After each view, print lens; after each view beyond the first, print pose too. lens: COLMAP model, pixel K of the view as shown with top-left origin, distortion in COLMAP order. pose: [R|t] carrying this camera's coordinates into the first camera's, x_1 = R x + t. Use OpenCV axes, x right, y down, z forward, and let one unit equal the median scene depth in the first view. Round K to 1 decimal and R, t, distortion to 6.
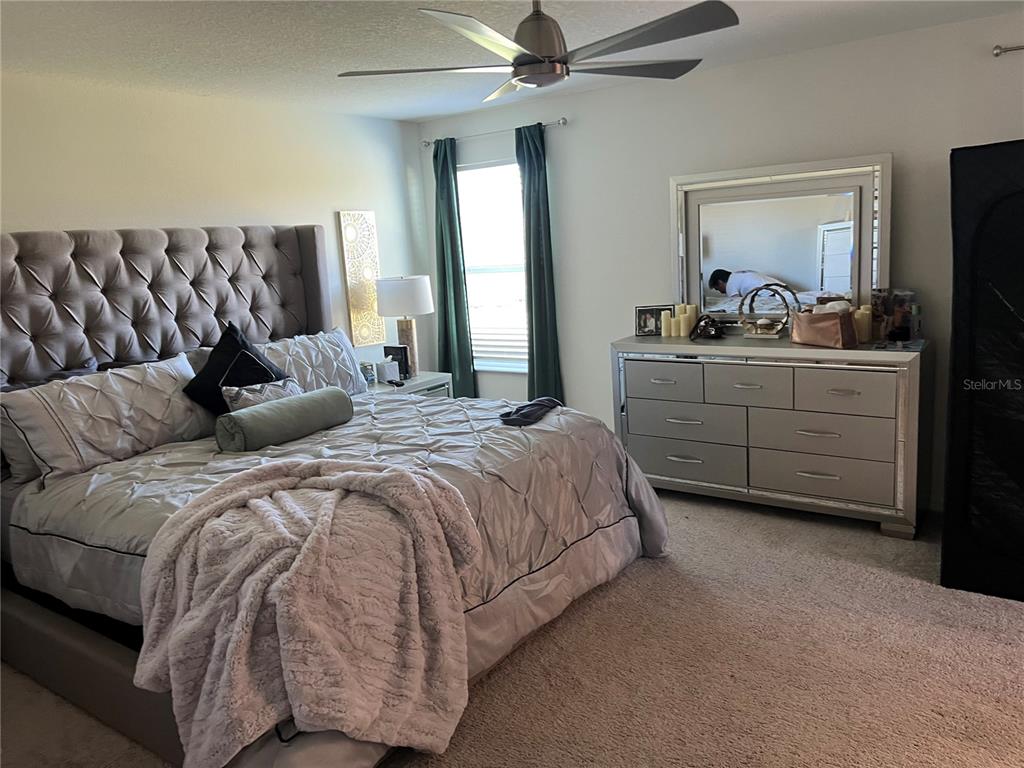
lens RADIAL K [[772.4, 0, 512.0], [0, 772.4, 384.0], [0, 0, 1]] dist [0.001584, 0.000234]
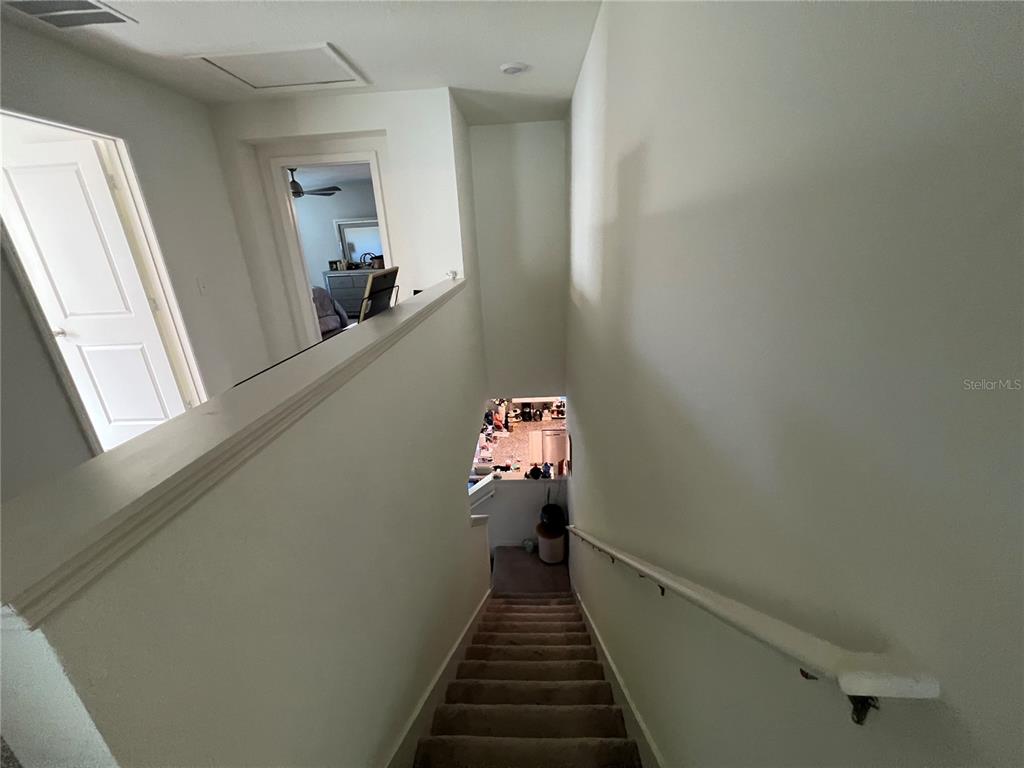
lens RADIAL K [[407.3, 0, 512.0], [0, 407.3, 384.0], [0, 0, 1]] dist [0.000178, 0.000007]
pose [[0.836632, -0.162964, 0.522962, -0.183334], [0.092197, 0.982993, 0.158822, 0.218790], [-0.539951, -0.084660, 0.837428, -0.941186]]
